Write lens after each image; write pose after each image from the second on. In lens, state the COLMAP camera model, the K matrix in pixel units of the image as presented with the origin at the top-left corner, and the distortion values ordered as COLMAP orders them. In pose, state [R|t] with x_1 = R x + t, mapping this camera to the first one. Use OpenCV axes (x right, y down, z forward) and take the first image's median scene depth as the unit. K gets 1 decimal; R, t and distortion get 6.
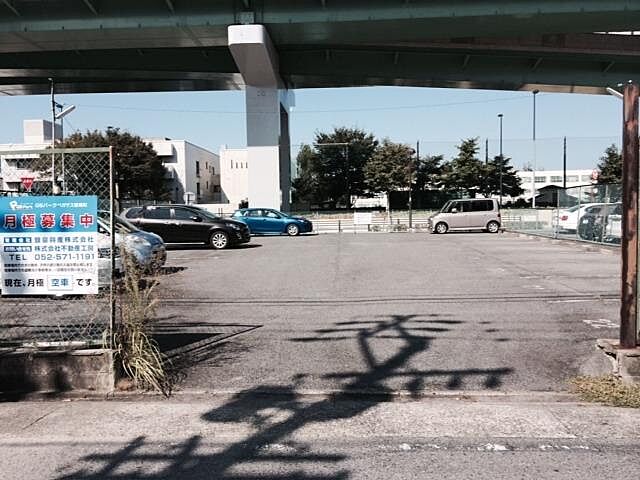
lens RADIAL K [[554.8, 0, 320.0], [0, 554.8, 240.0], [0, 0, 1]] dist [0.108051, -0.220419]
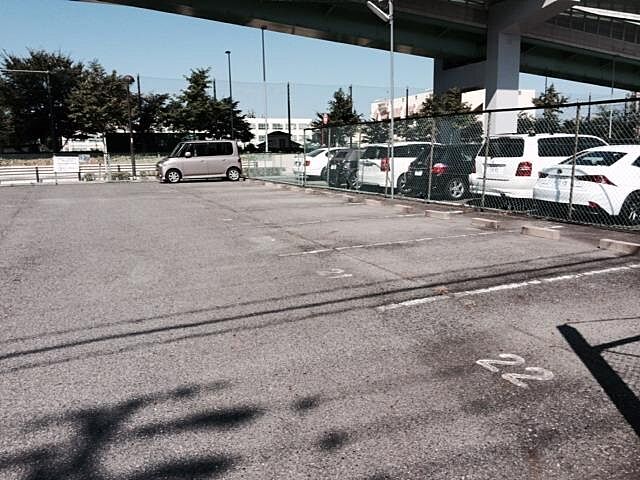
lens RADIAL K [[554.8, 0, 320.0], [0, 554.8, 240.0], [0, 0, 1]] dist [0.108051, -0.220419]
pose [[0.889485, -0.068588, 0.451788, 0.024842], [0.025175, 0.994525, 0.101419, -0.004558], [-0.456271, -0.078837, 0.886342, 0.129228]]
